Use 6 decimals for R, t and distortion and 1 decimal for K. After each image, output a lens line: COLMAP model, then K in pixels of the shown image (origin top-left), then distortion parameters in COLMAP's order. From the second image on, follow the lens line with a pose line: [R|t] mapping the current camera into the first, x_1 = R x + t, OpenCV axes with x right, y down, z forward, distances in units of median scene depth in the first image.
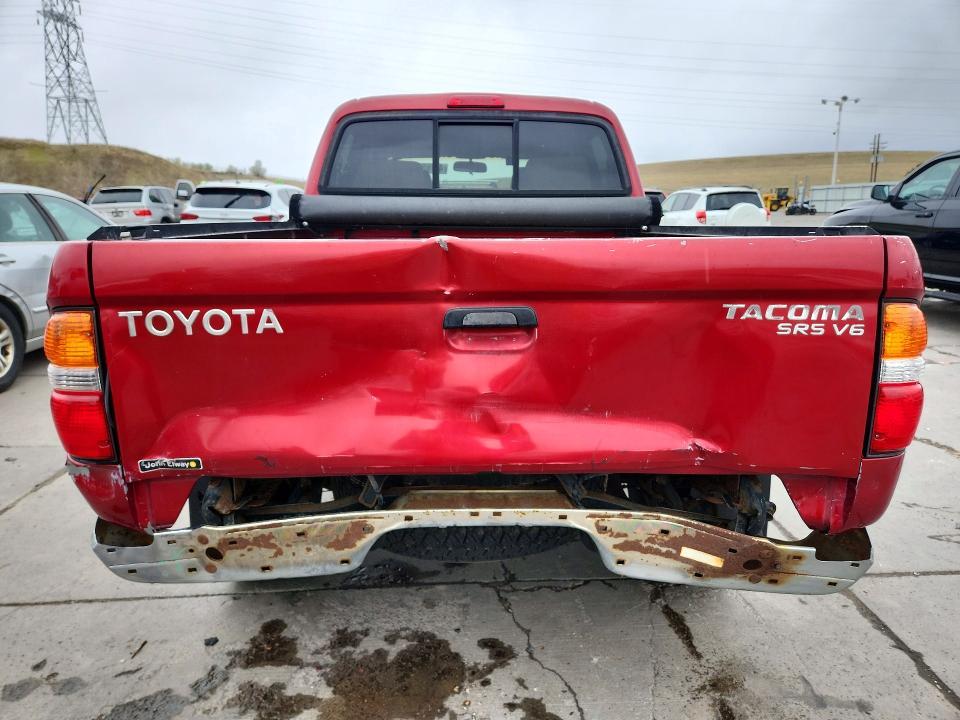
lens RADIAL K [[678.8, 0, 469.0], [0, 678.8, 362.3], [0, 0, 1]] dist [0.082188, -0.084719]
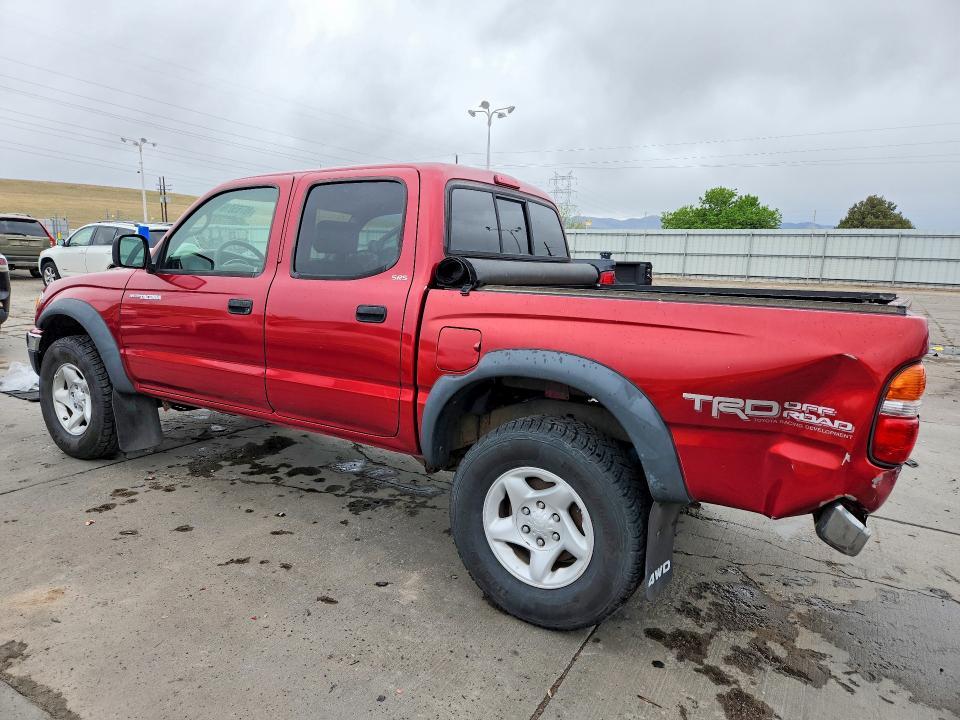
lens RADIAL K [[678.8, 0, 469.0], [0, 678.8, 362.3], [0, 0, 1]] dist [0.082188, -0.084719]
pose [[0.508919, -0.110845, 0.853648, -1.337936], [0.145447, 0.988489, 0.041643, -0.160019], [-0.848438, 0.102967, 0.519183, 0.589367]]
